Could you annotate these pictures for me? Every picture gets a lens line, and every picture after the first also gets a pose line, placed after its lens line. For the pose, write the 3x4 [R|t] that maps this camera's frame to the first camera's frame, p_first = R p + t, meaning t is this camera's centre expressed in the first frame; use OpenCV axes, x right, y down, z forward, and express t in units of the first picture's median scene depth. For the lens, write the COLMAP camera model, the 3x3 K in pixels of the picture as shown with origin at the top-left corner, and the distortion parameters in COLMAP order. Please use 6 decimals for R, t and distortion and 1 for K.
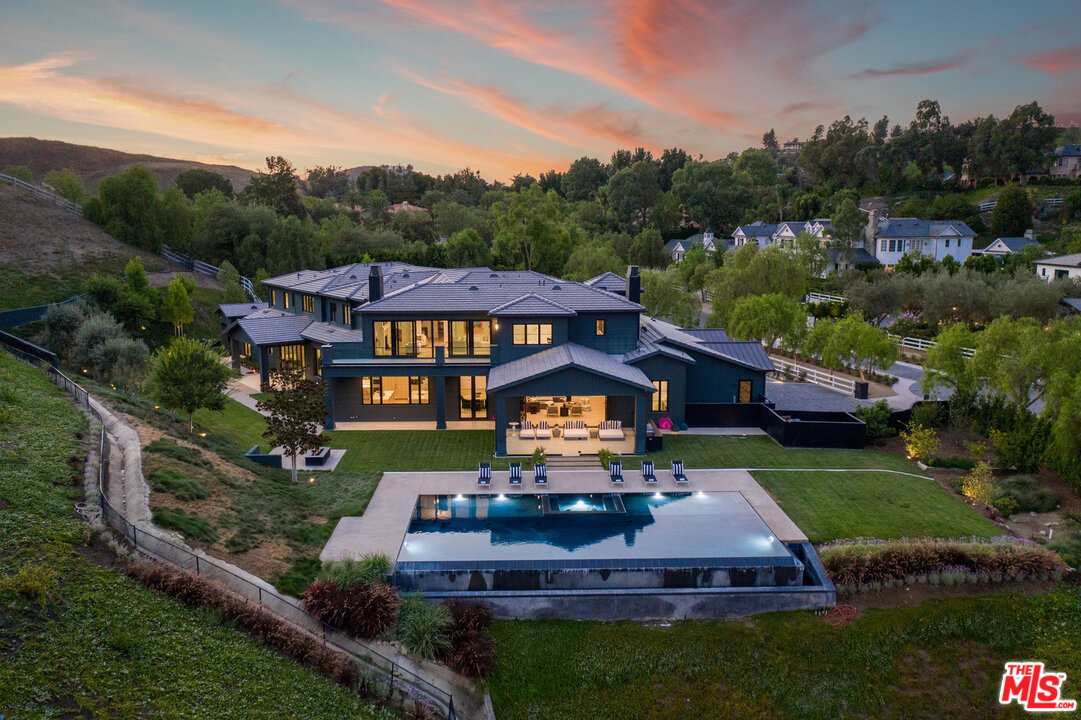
lens RADIAL K [[855.1, 0, 540.5], [0, 855.1, 360.0], [0, 0, 1]] dist [0.009081, 0.005575]
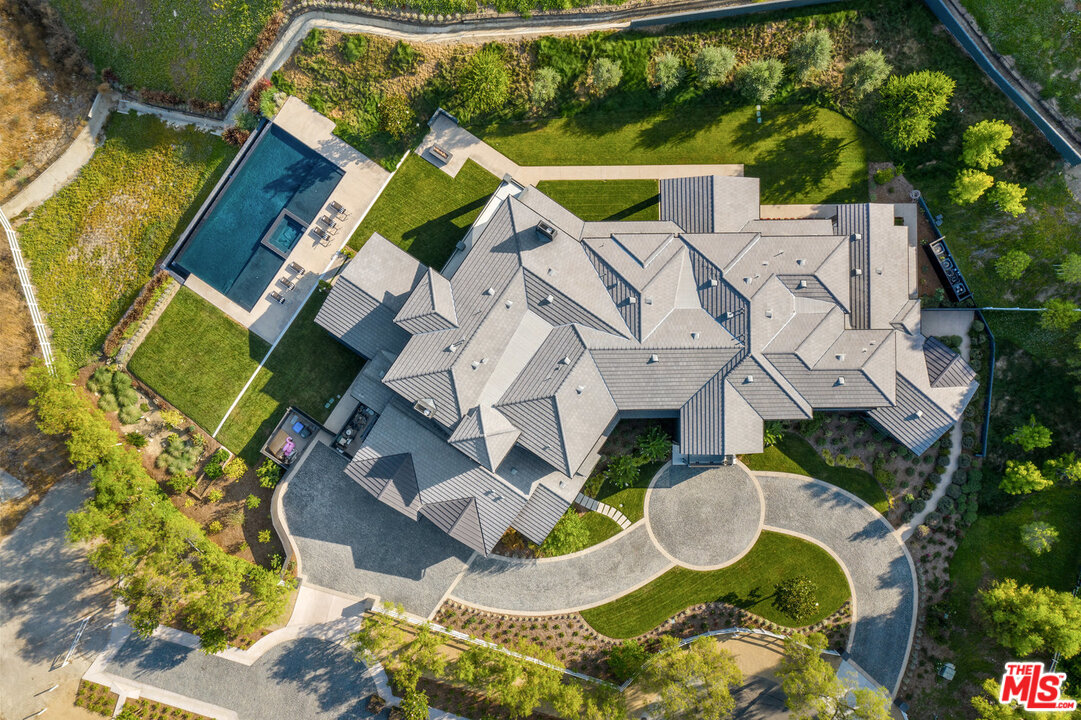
lens RADIAL K [[853.2, 0, 540.5], [0, 853.2, 360.0], [0, 0, 1]] dist [0.008985, -0.001884]
pose [[-0.588284, 0.808618, -0.007690, -0.037847], [-0.140593, -0.092910, 0.985698, -1.540608], [0.796339, 0.580952, 0.168343, 1.082867]]
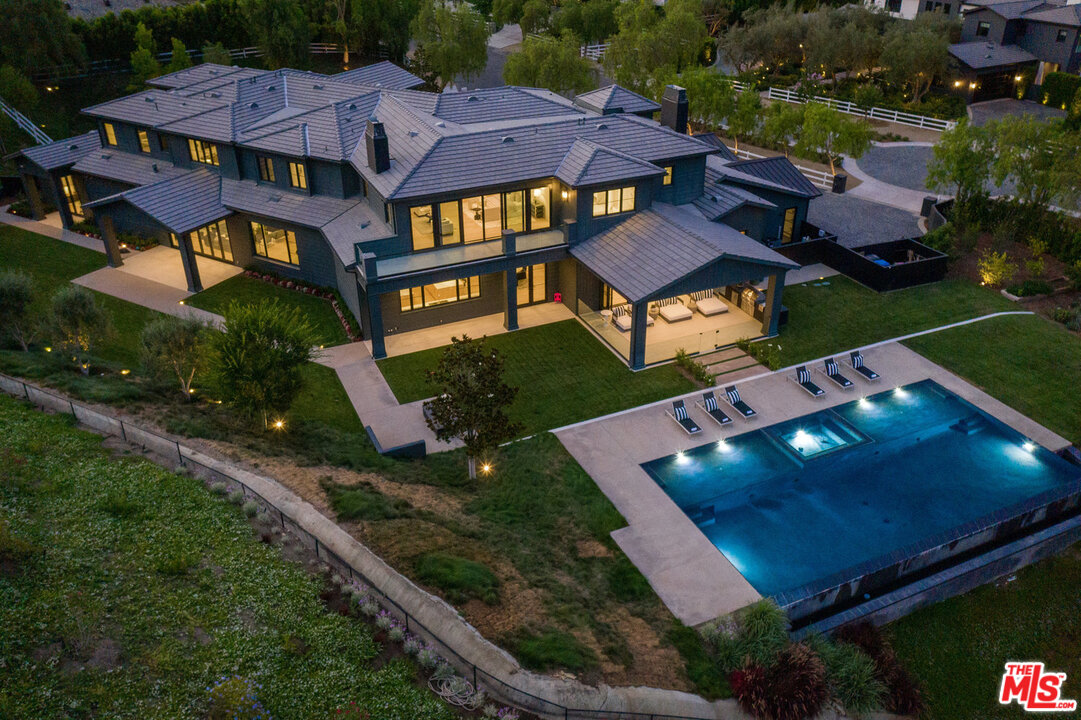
lens RADIAL K [[855.1, 0, 540.5], [0, 855.1, 360.0], [0, 0, 1]] dist [0.009081, 0.005575]
pose [[0.921510, -0.200252, 0.332744, -0.417446], [0.071360, 0.929528, 0.361782, -0.211065], [-0.381742, -0.309641, 0.870859, 0.291955]]
